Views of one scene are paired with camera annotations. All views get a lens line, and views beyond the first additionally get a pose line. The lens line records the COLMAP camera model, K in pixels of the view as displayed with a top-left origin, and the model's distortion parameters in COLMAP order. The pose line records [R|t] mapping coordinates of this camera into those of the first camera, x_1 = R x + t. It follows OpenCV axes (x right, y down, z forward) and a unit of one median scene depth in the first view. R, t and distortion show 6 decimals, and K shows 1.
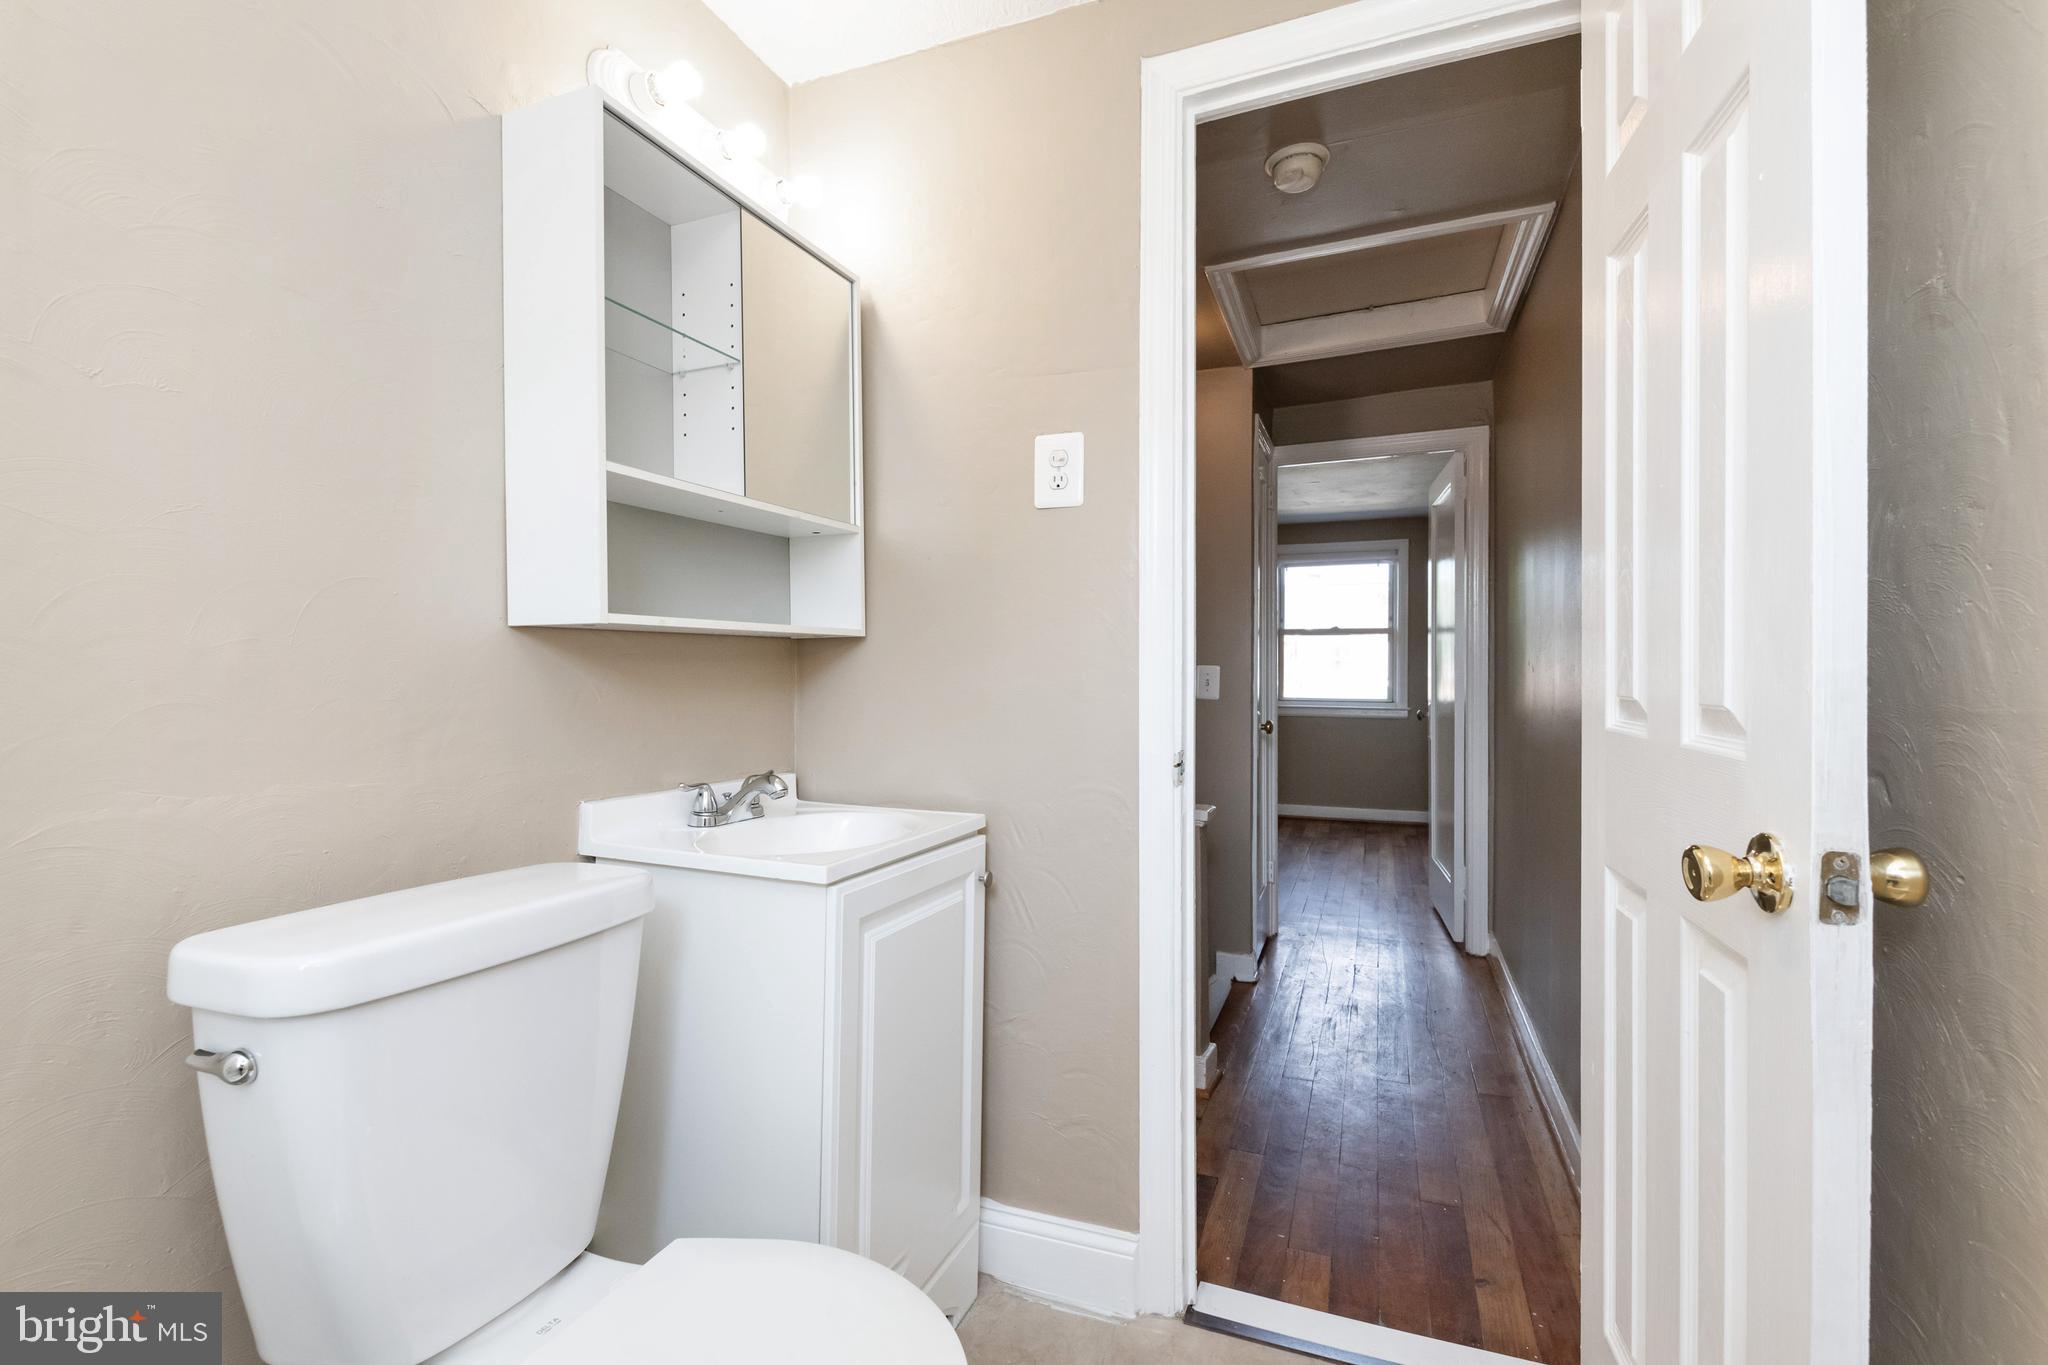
lens RADIAL K [[900.1, 0, 1029.2], [0, 900.1, 667.7], [0, 0, 1]] dist [0.008268, -0.006438]
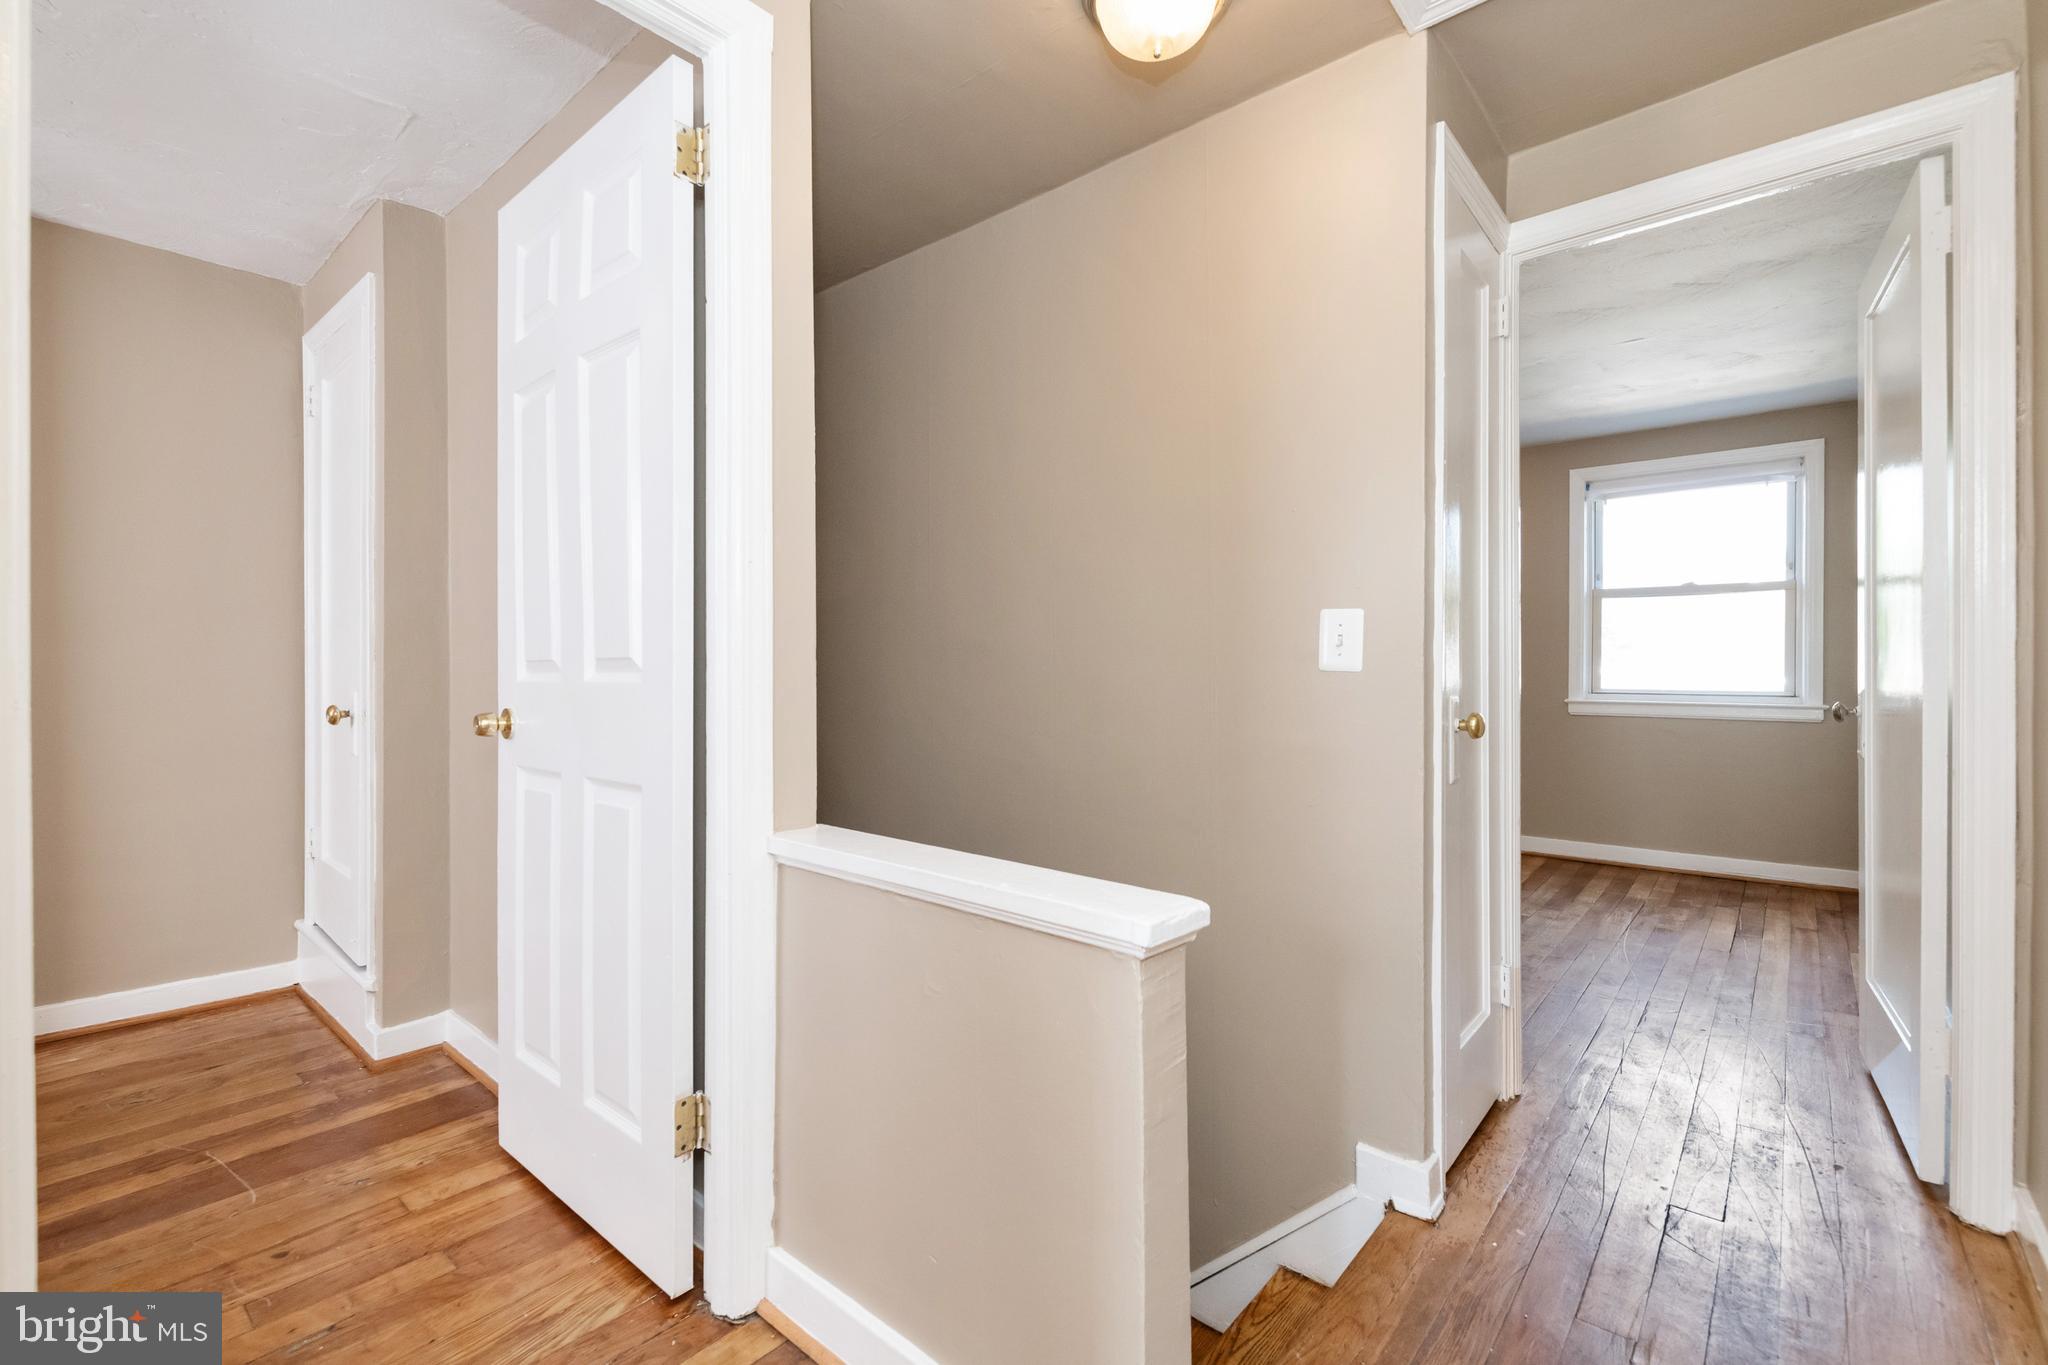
lens RADIAL K [[900.1, 0, 1015.8], [0, 900.1, 668.1], [0, 0, 1]] dist [0.008268, -0.006438]
pose [[0.942192, -0.002076, -0.335067, 0.111590], [0.002841, 0.999994, 0.001793, 0.017906], [0.335062, -0.002641, 0.942192, 0.242410]]
